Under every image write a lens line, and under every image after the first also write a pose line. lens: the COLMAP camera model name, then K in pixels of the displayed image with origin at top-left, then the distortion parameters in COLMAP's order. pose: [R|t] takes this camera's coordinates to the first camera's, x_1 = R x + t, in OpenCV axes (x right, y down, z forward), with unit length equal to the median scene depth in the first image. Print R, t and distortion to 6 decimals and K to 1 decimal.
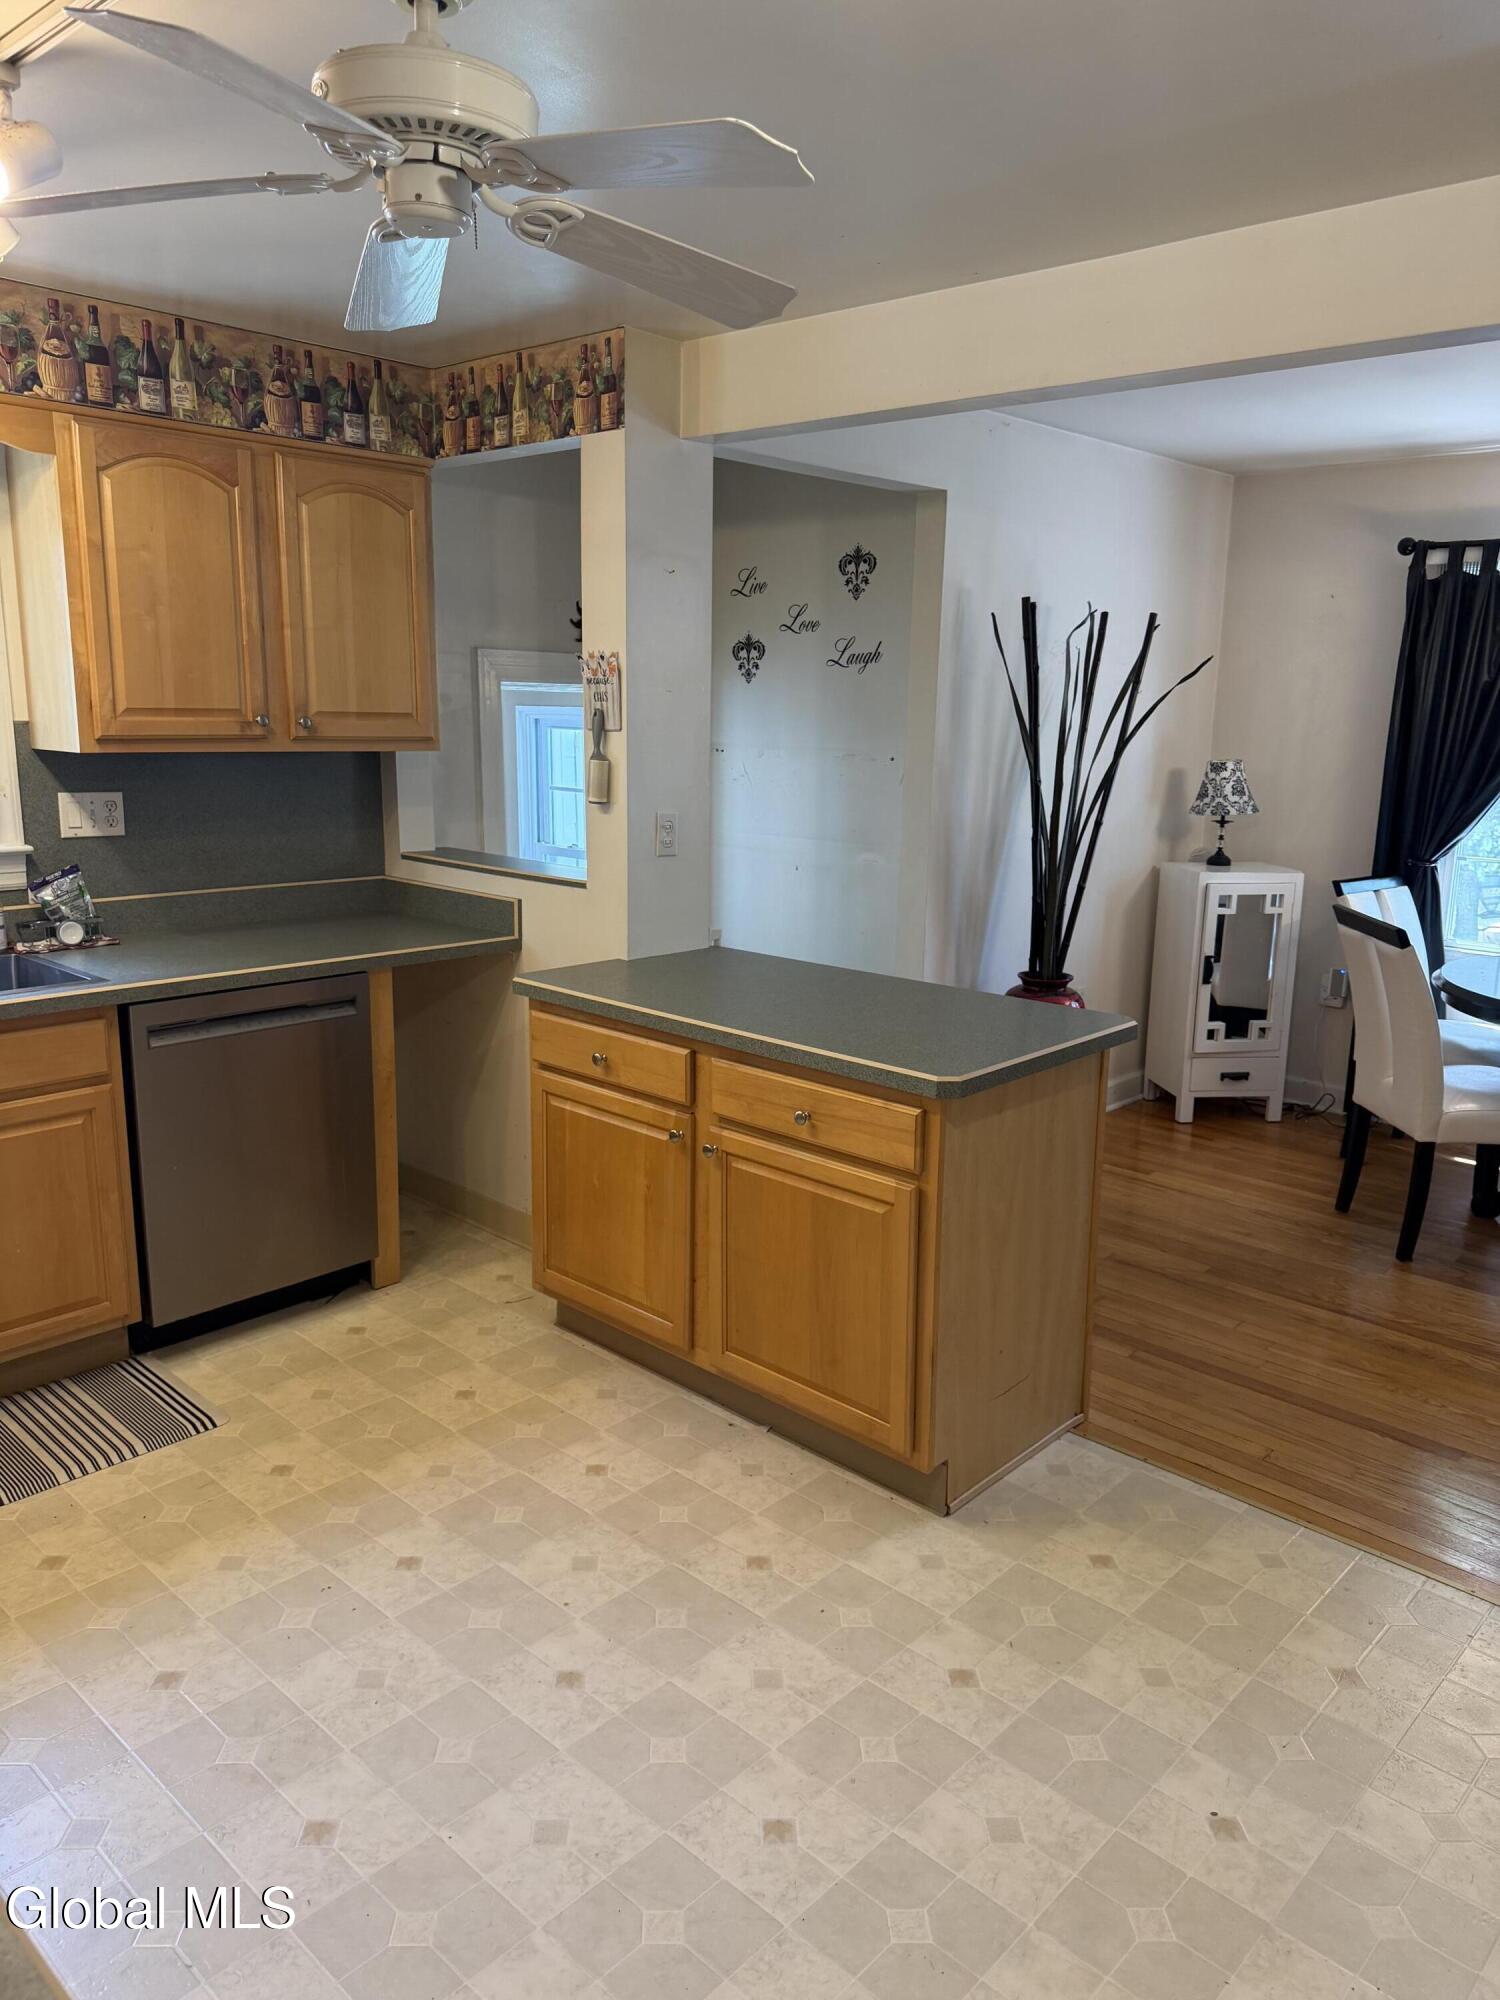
lens RADIAL K [[1430.3, 0, 750.0], [0, 1430.3, 1000.0], [0, 0, 1]] dist [0.003163, 0.003312]
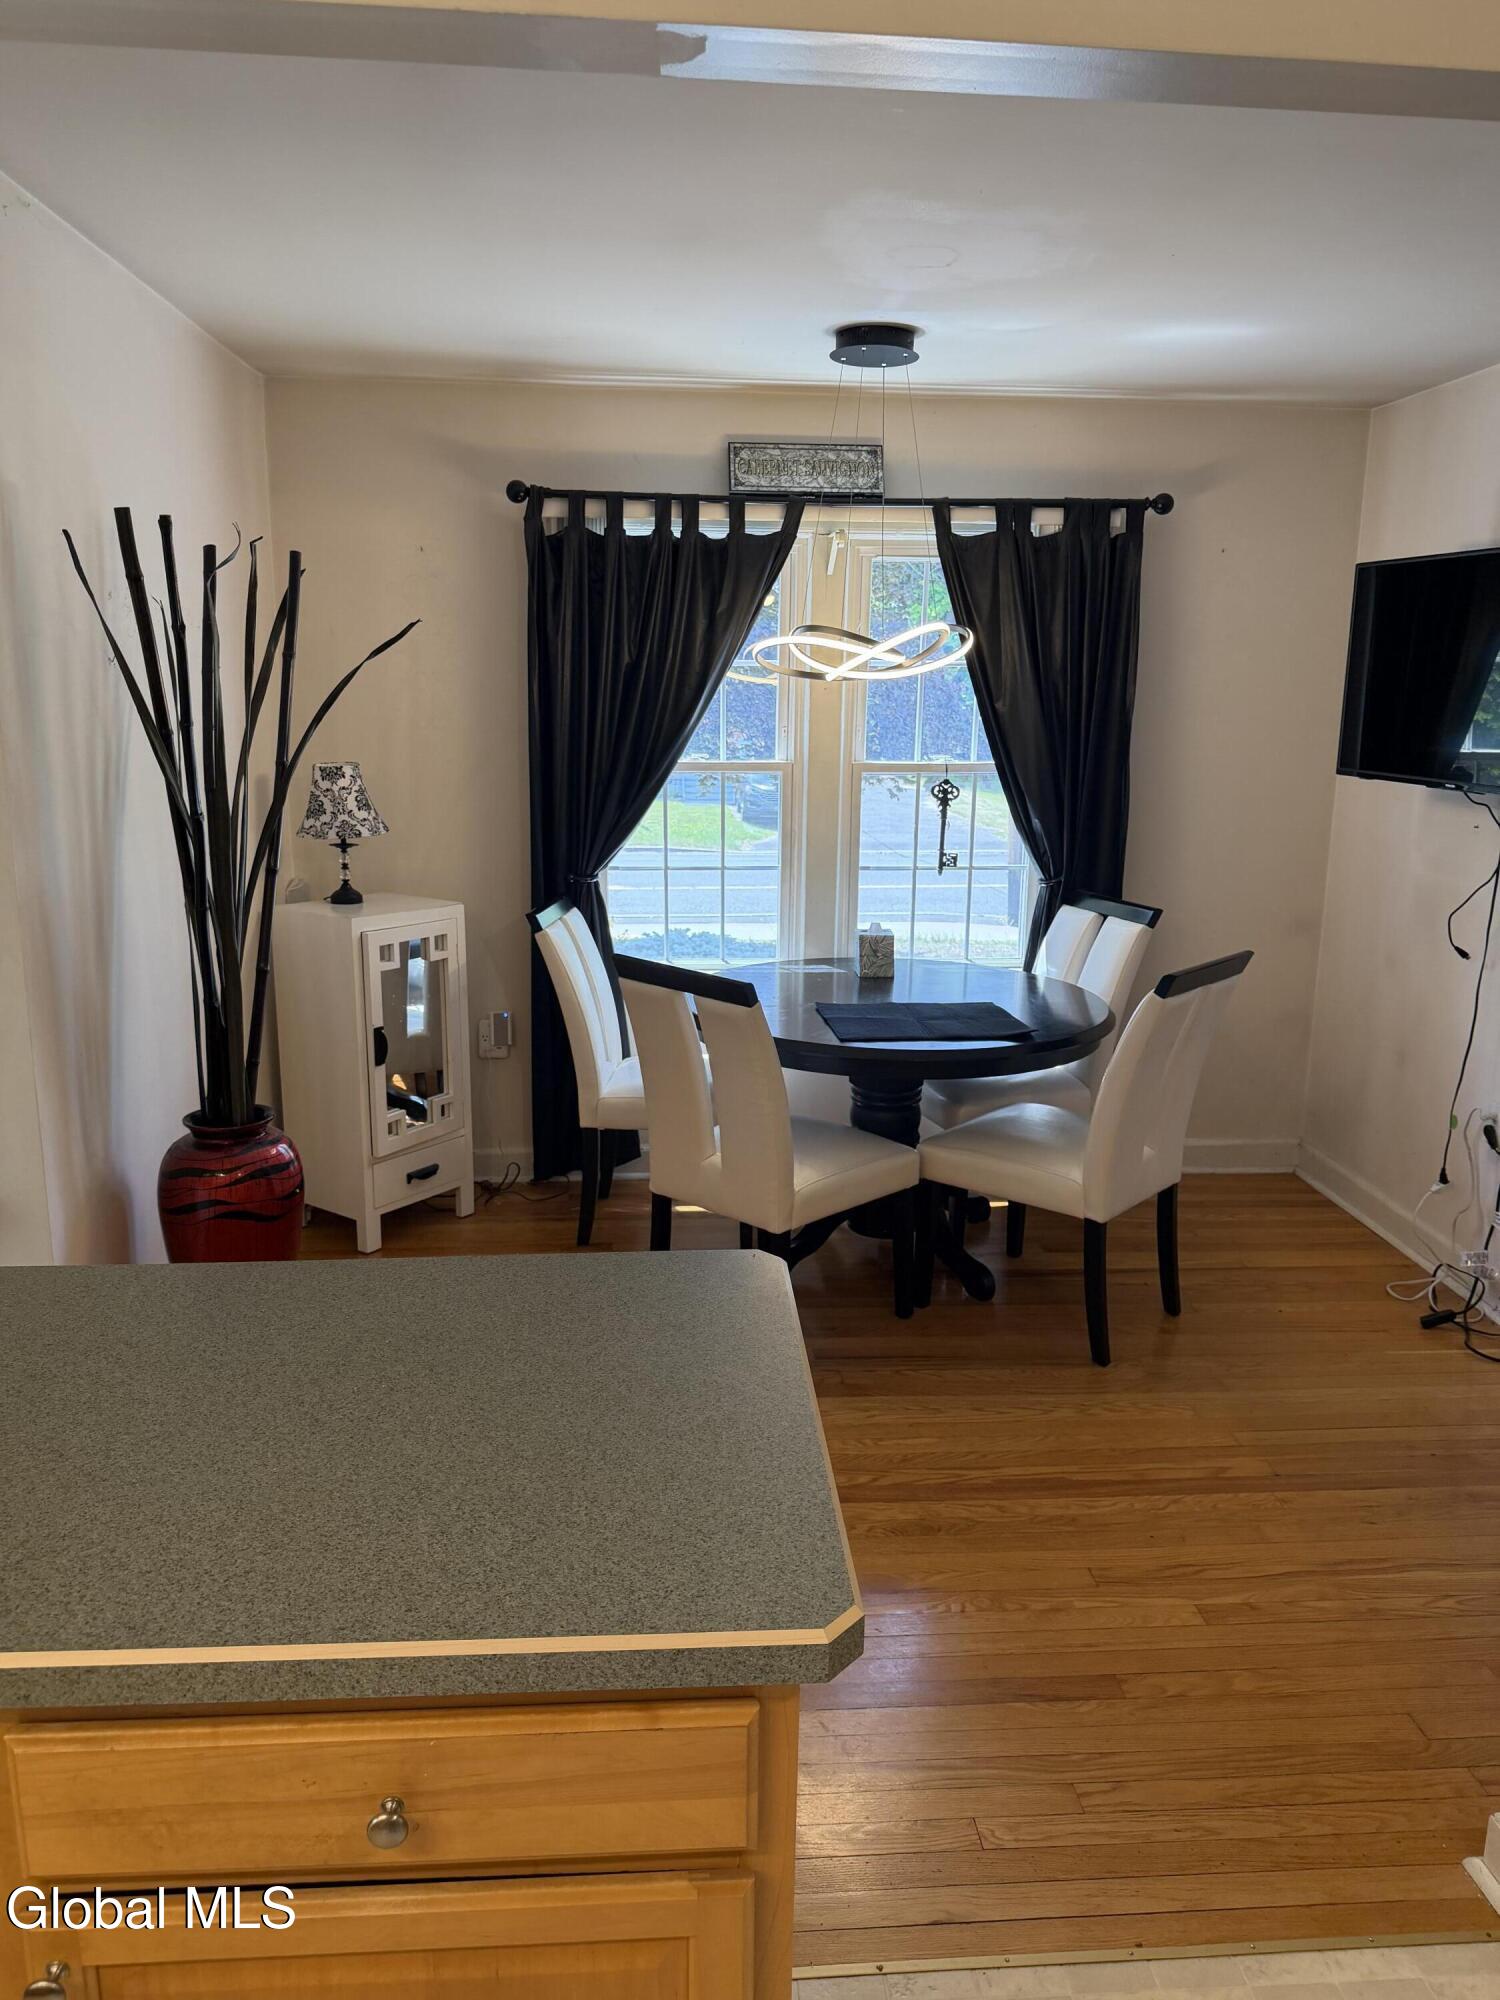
lens RADIAL K [[1468.7, 0, 751.0], [0, 1468.7, 1025.1], [0, 0, 1]] dist [0.055676, 0.000464]
pose [[0.721646, -0.158101, 0.673967, -0.056965], [0.145359, 0.986474, 0.075768, -0.061274], [-0.676830, 0.043289, 0.734866, 0.298239]]
